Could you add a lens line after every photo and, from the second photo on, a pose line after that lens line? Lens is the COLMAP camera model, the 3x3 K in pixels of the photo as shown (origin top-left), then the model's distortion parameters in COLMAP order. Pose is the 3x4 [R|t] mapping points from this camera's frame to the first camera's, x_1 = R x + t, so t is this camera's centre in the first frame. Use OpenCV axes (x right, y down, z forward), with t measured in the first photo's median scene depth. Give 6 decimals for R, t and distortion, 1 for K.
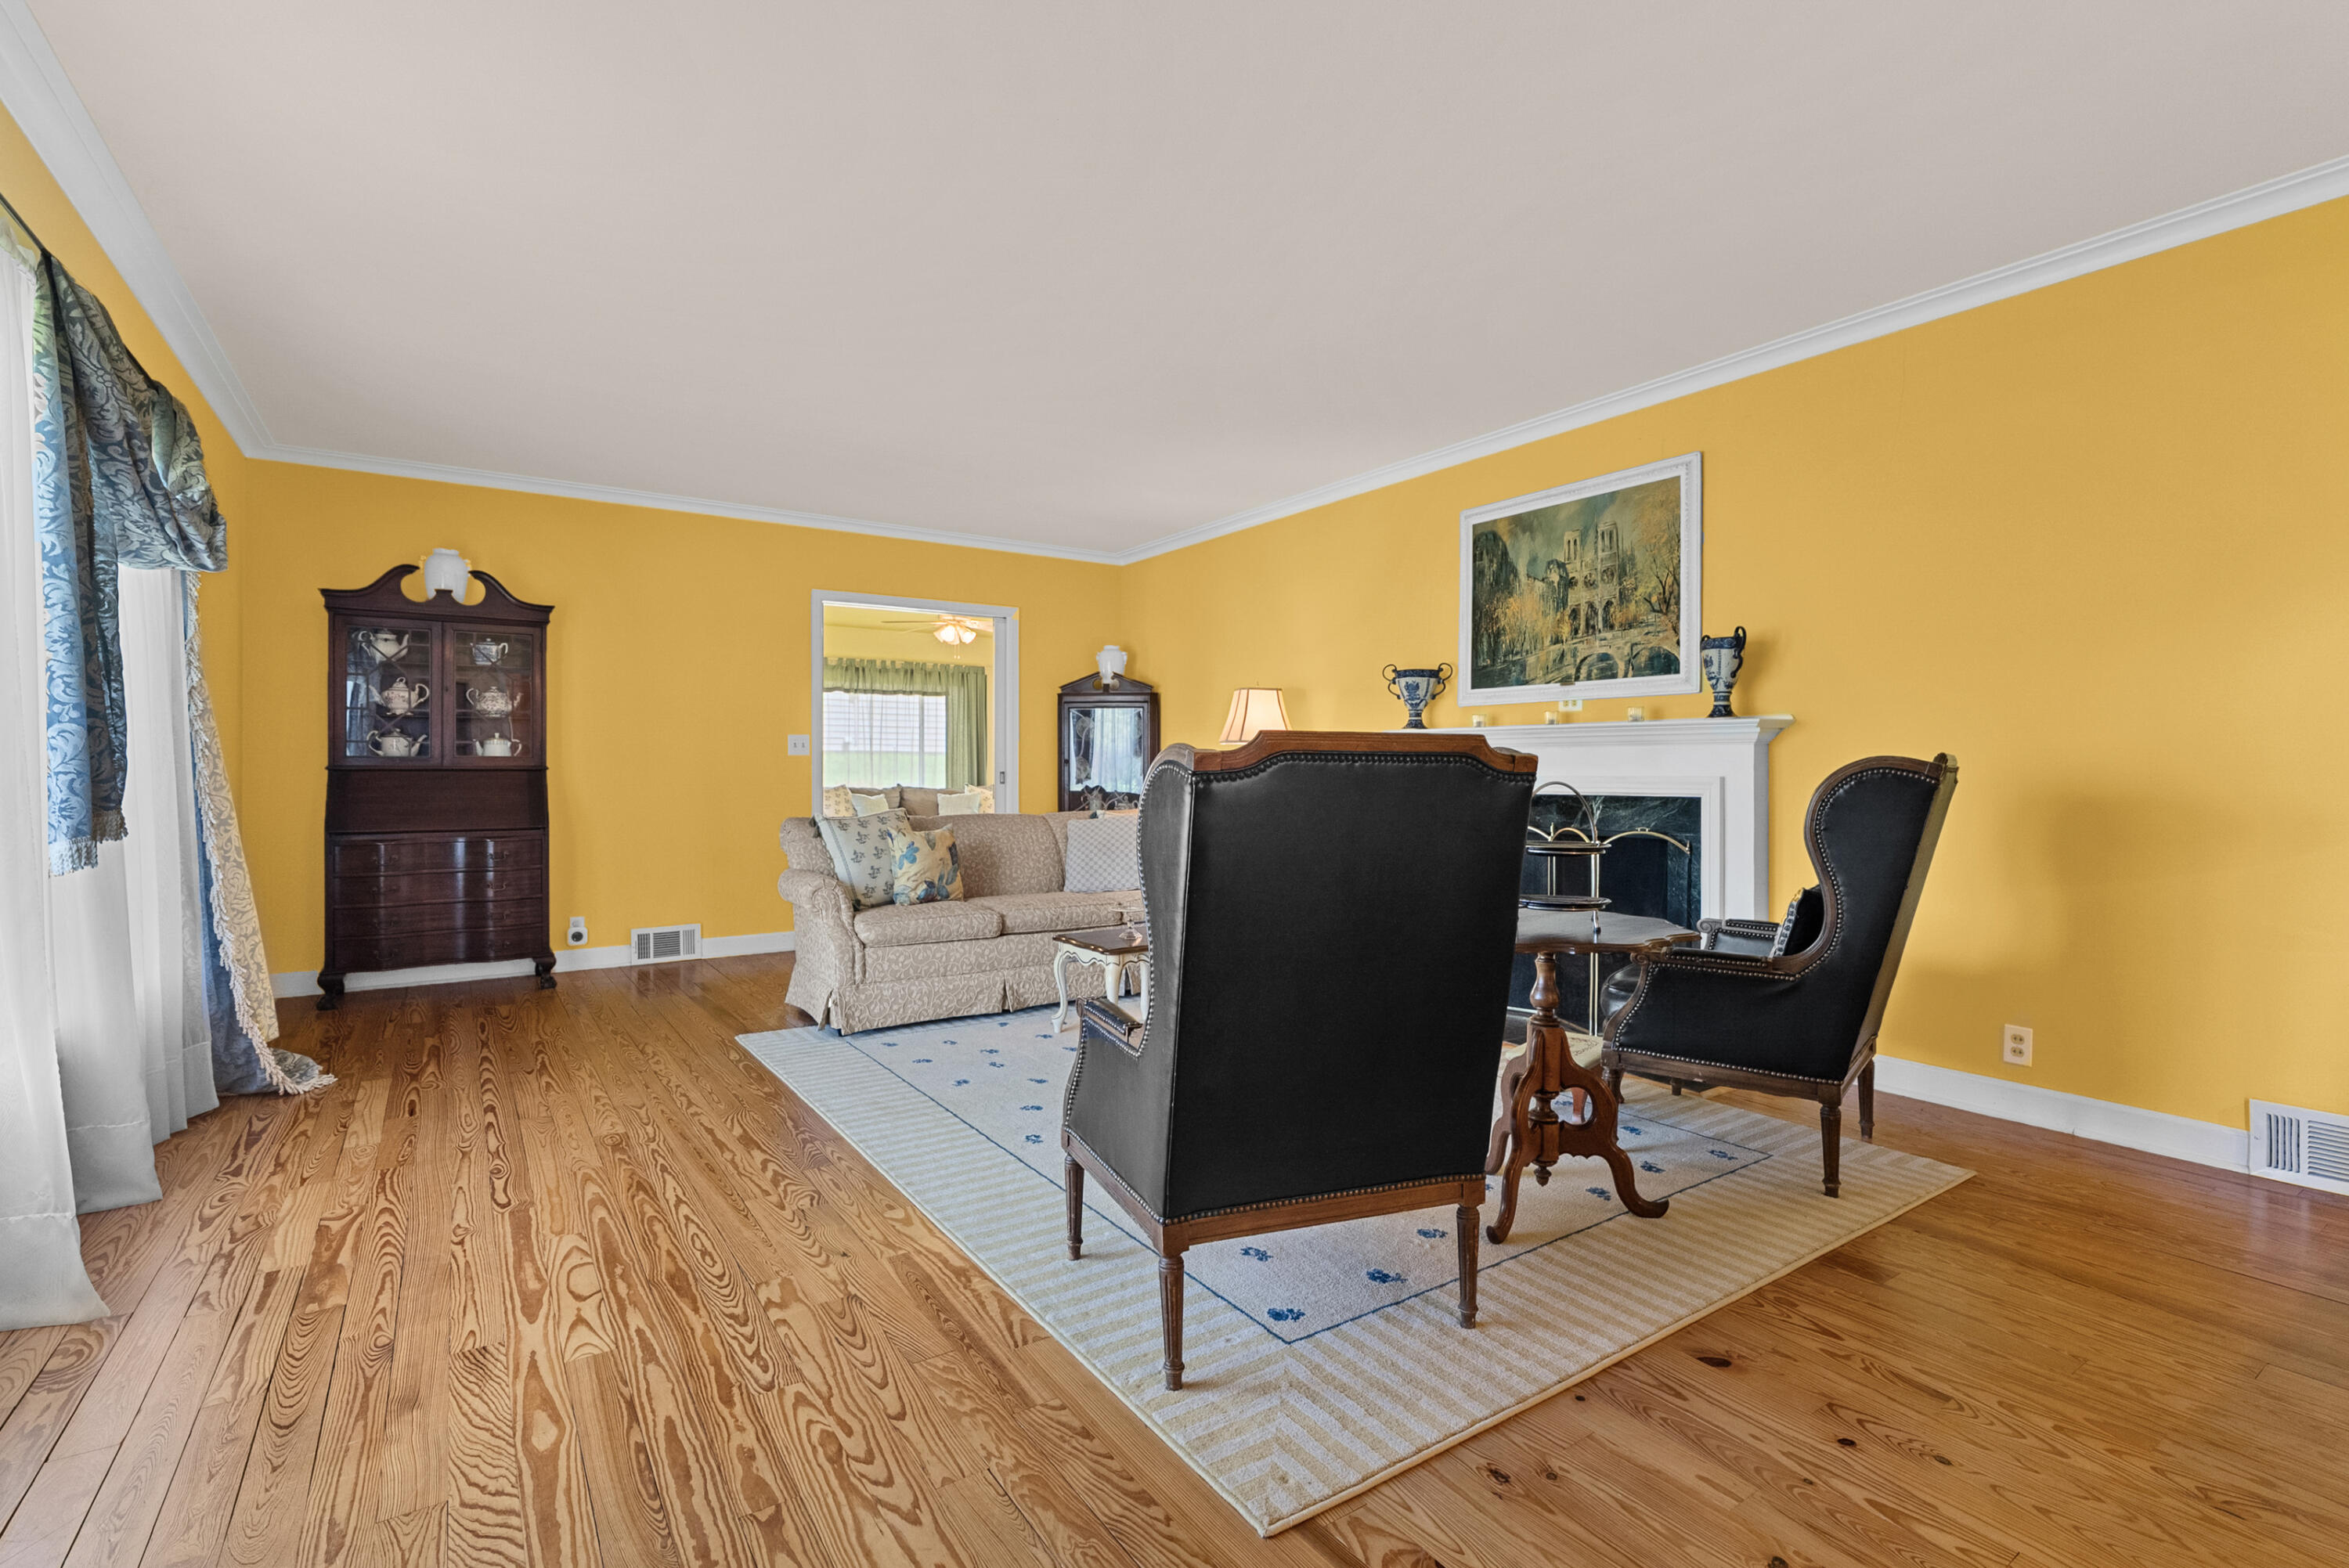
lens RADIAL K [[1056.4, 0, 1179.2], [0, 1056.4, 772.0], [0, 0, 1]] dist [-0.011008, 0.004076]
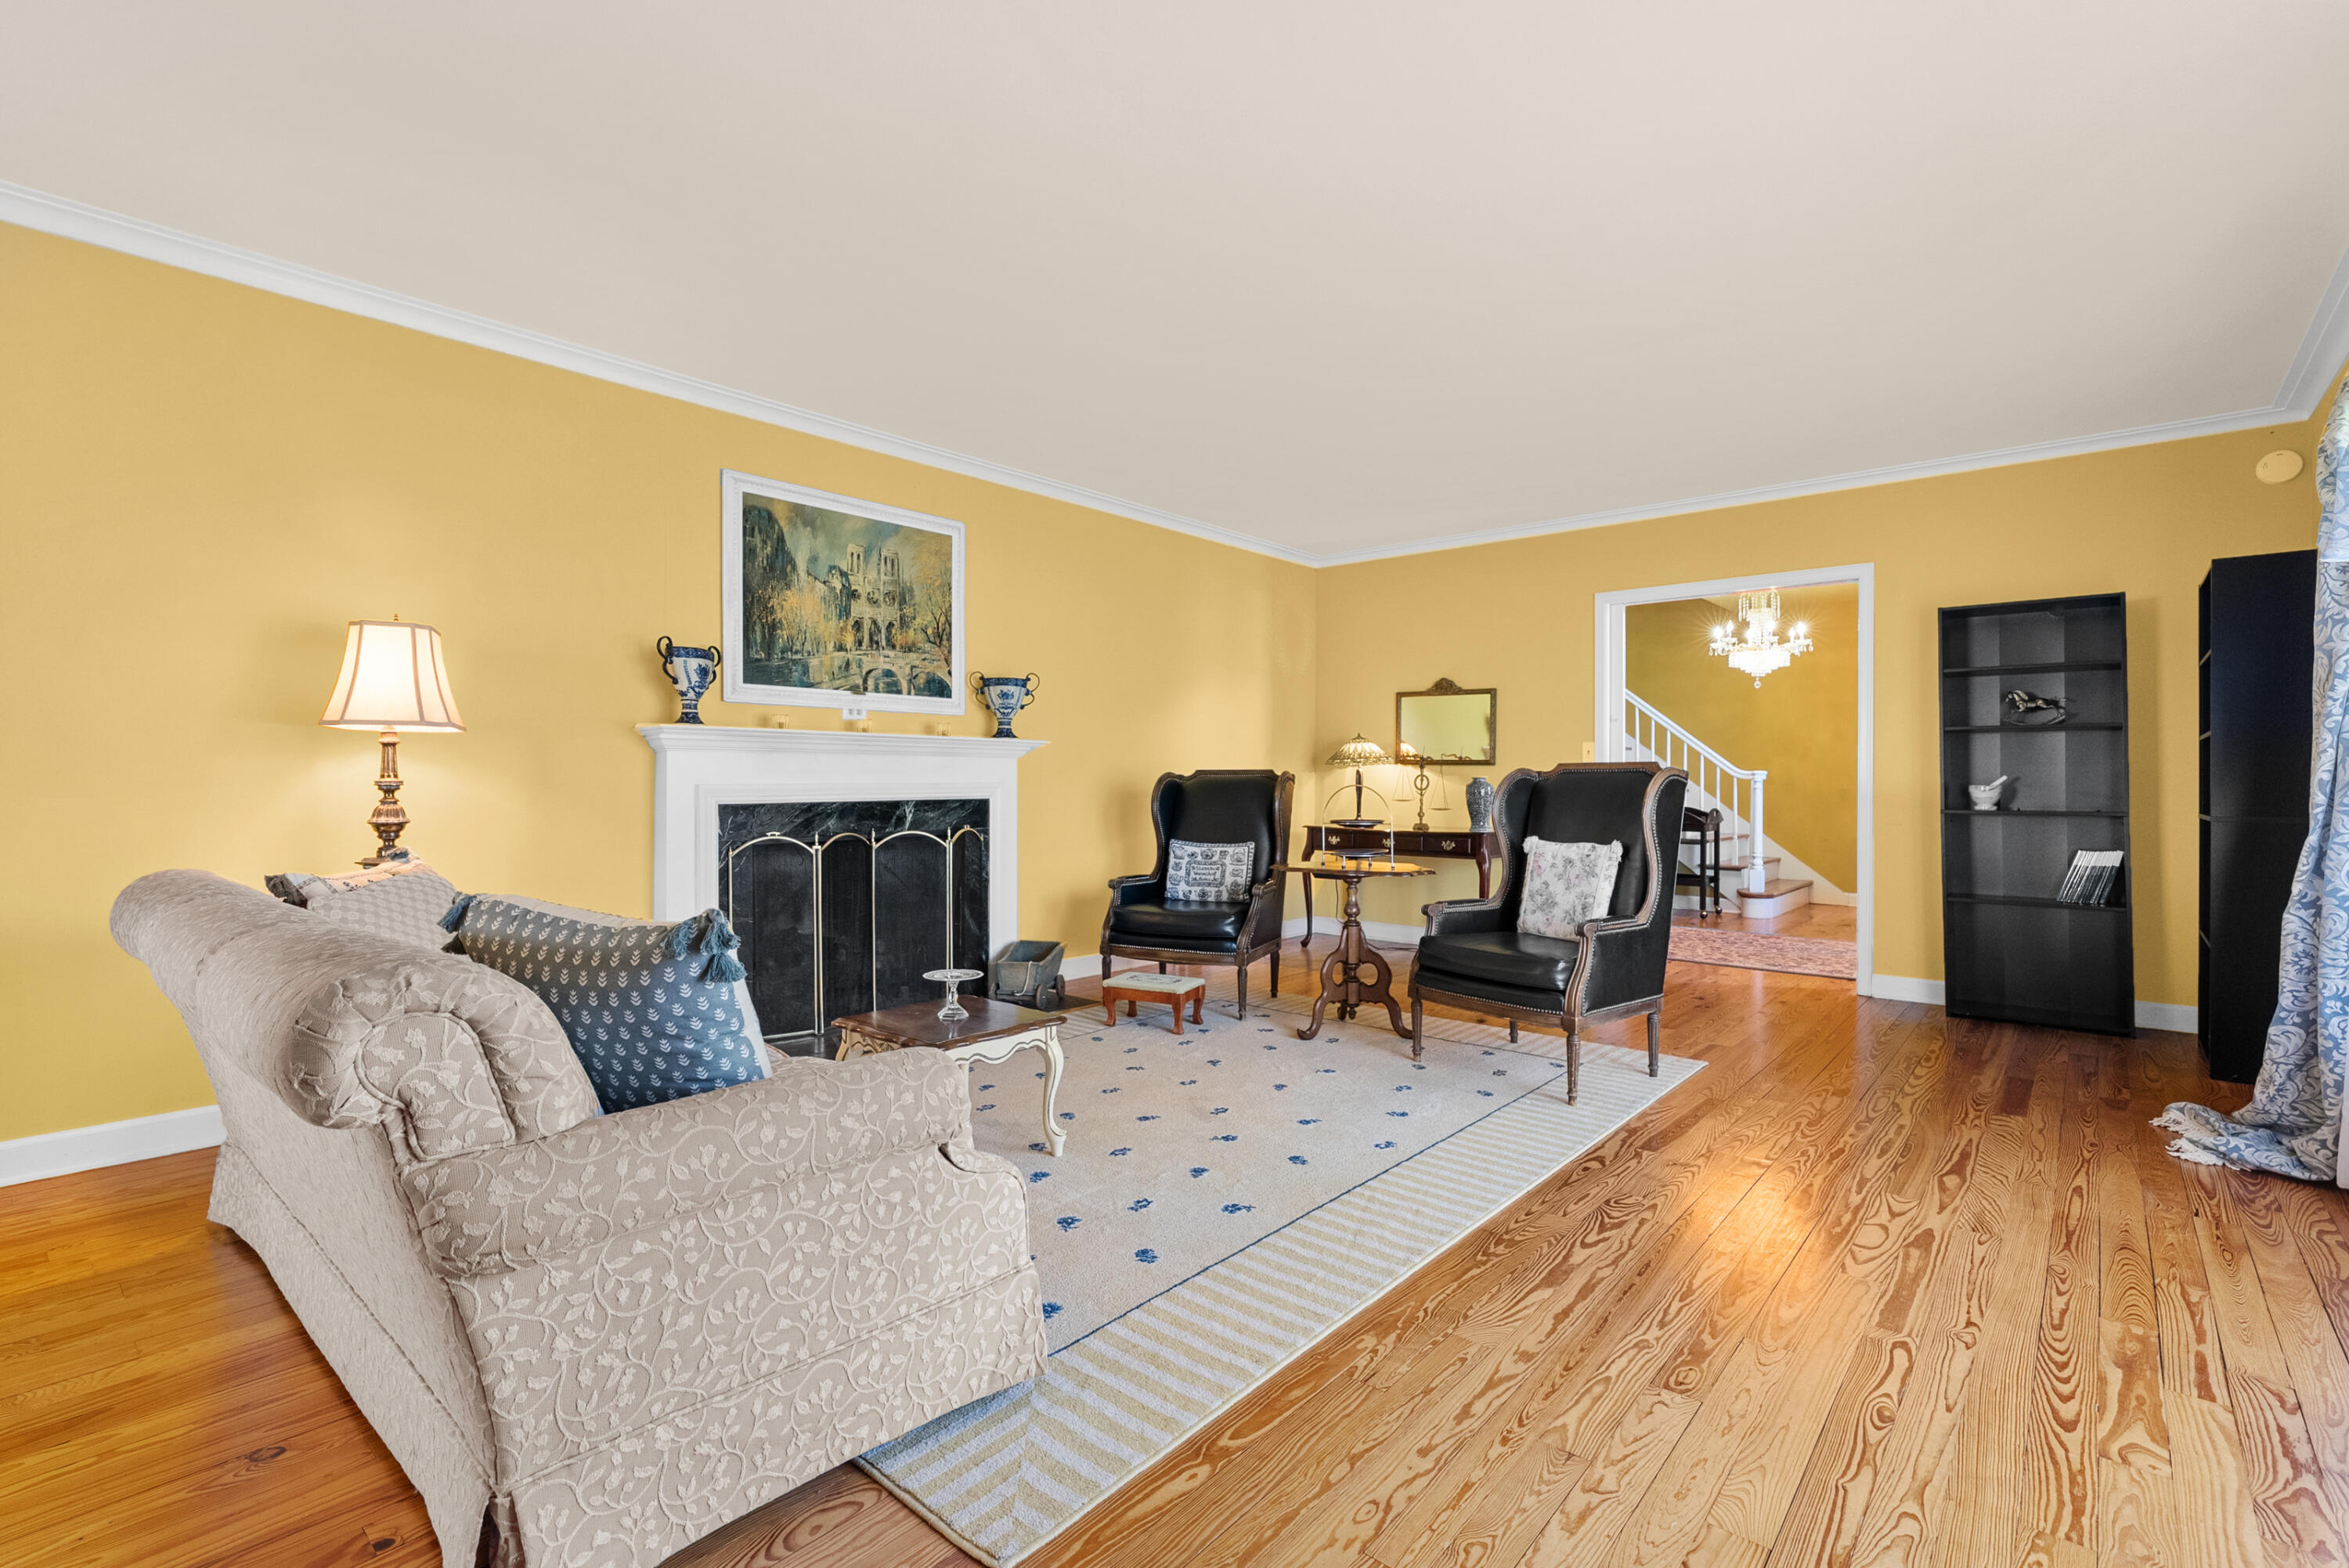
lens RADIAL K [[1056.4, 0, 1165.0], [0, 1056.4, 790.3], [0, 0, 1]] dist [-0.011008, 0.004076]
pose [[-0.237527, -0.012921, 0.971295, -0.754447], [-0.000052, 0.999912, 0.013289, -0.002908], [-0.971381, 0.003106, -0.237507, 1.024749]]
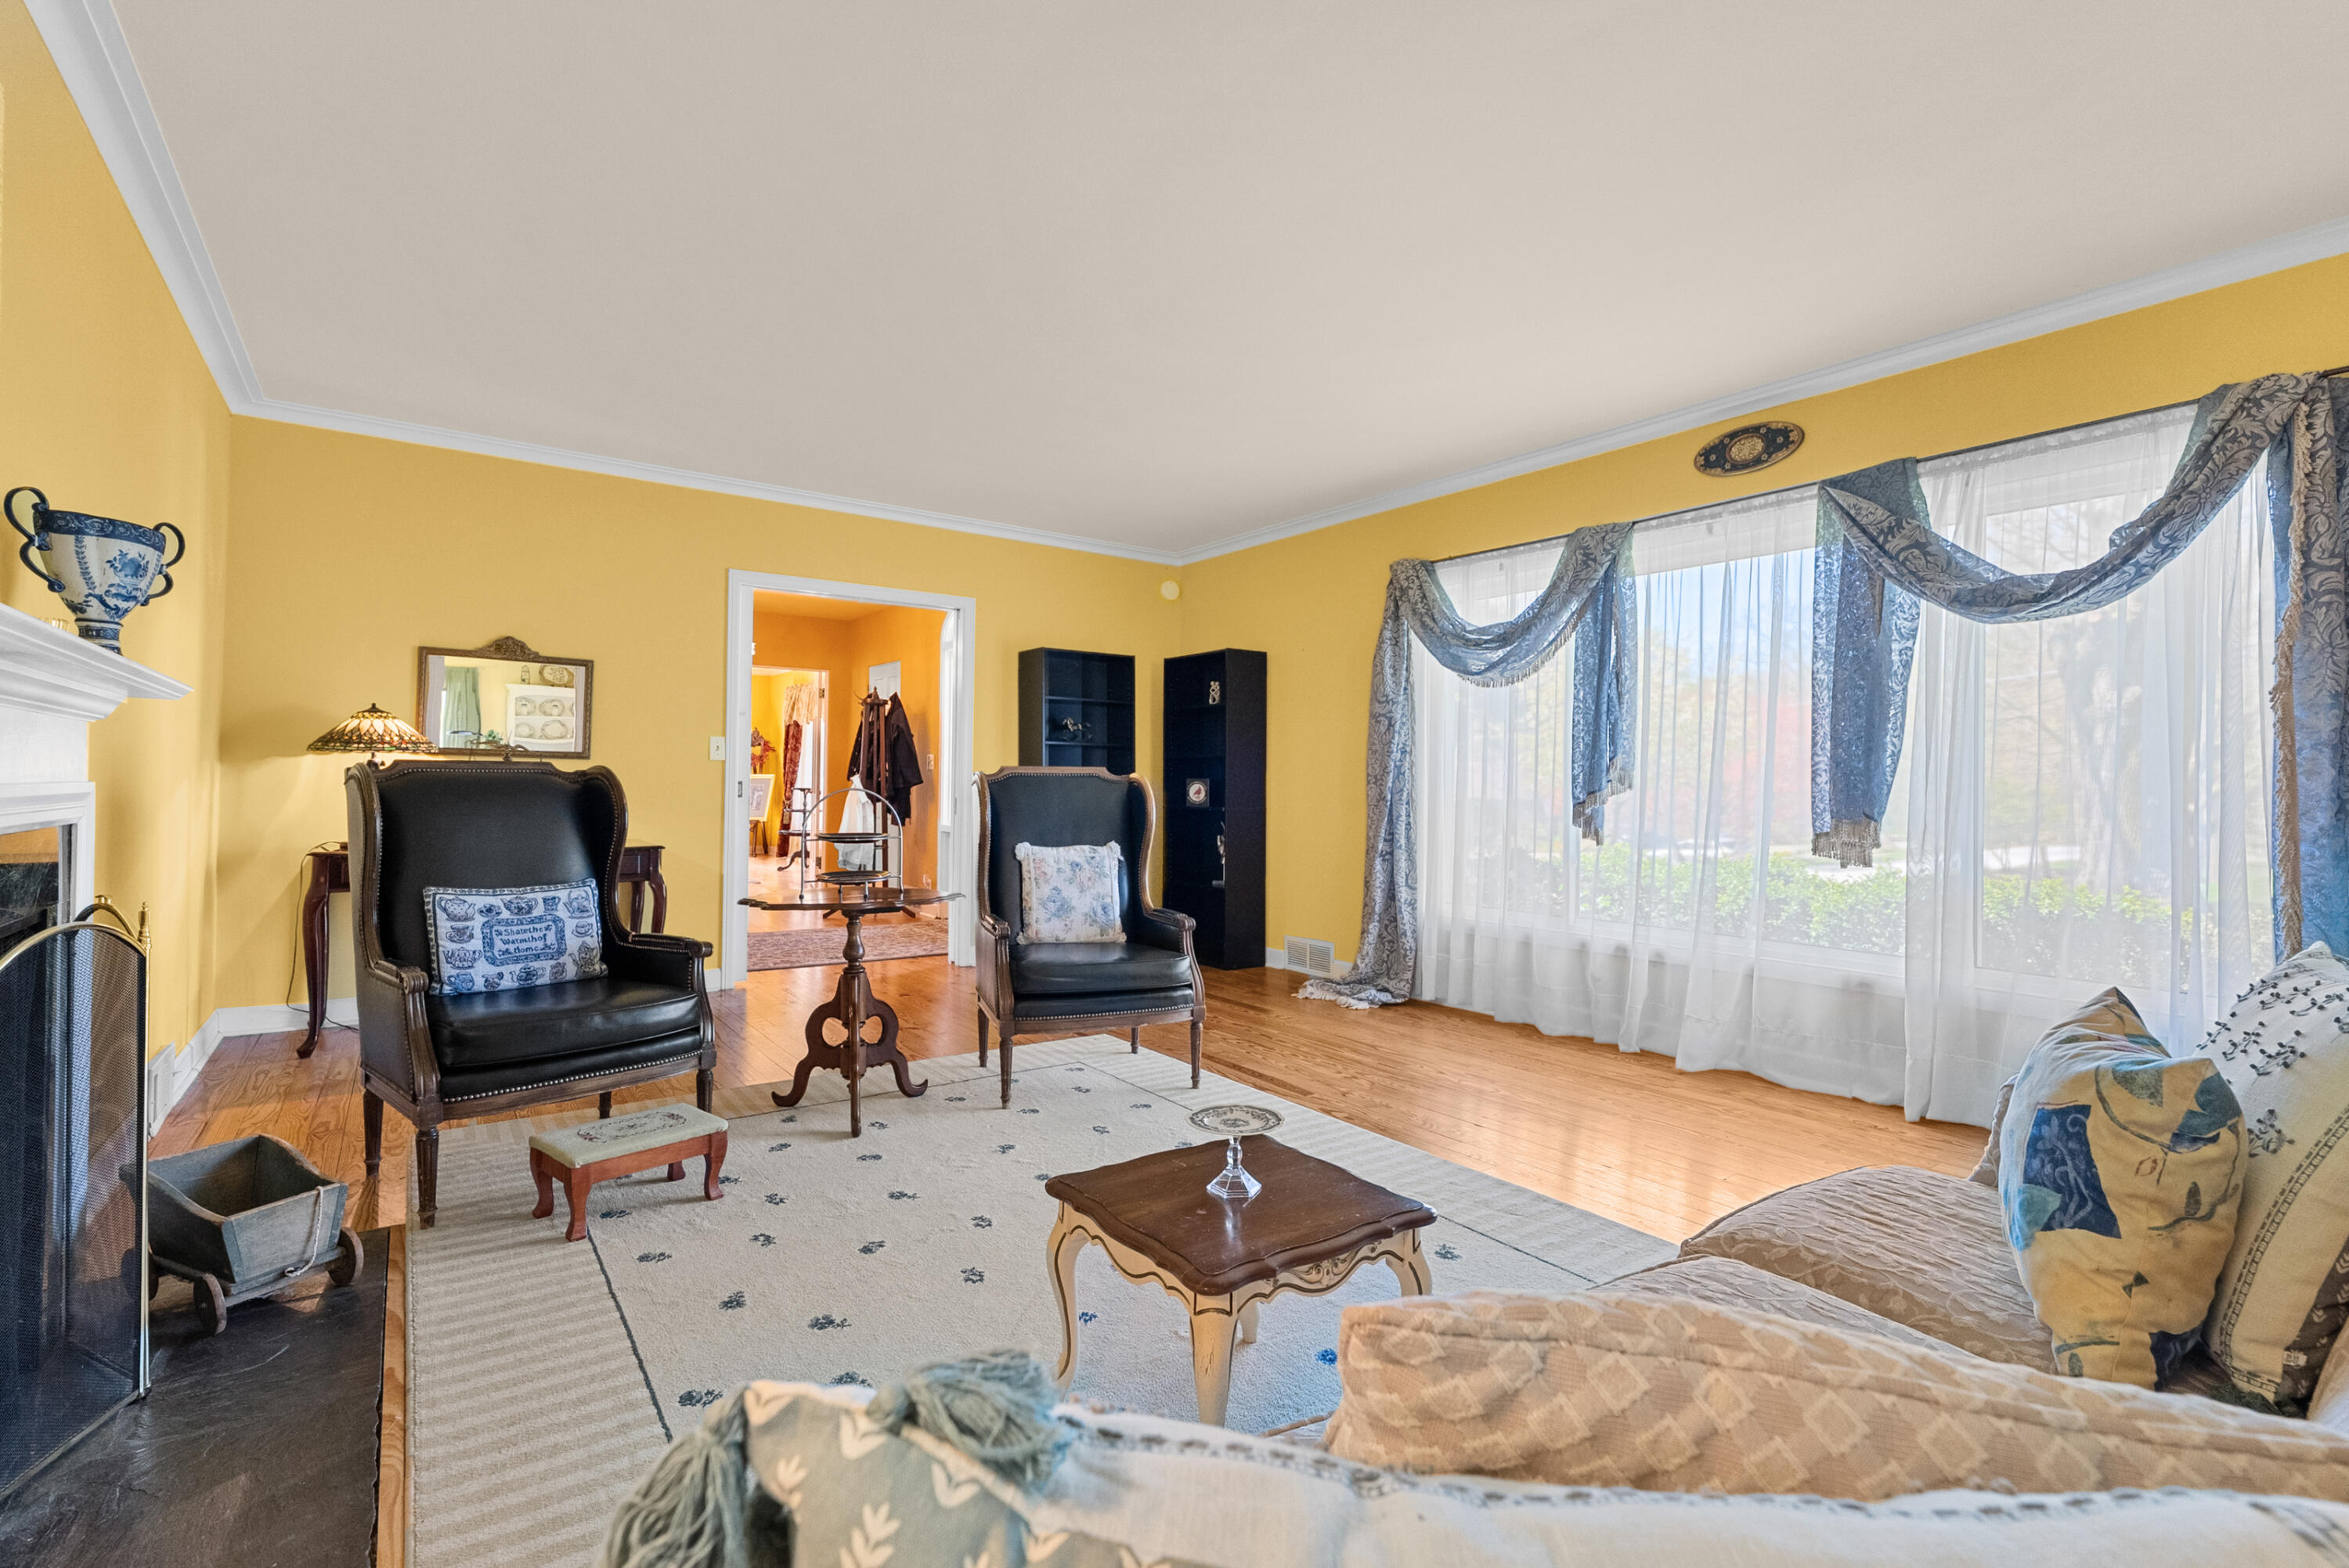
lens RADIAL K [[1056.4, 0, 1159.8], [0, 1056.4, 785.4], [0, 0, 1]] dist [-0.011008, 0.004076]
pose [[-0.999658, -0.015918, -0.020746, 0.001124], [-0.015939, 0.999873, 0.000865, -0.000632], [0.020730, 0.001196, -0.999784, 1.396231]]
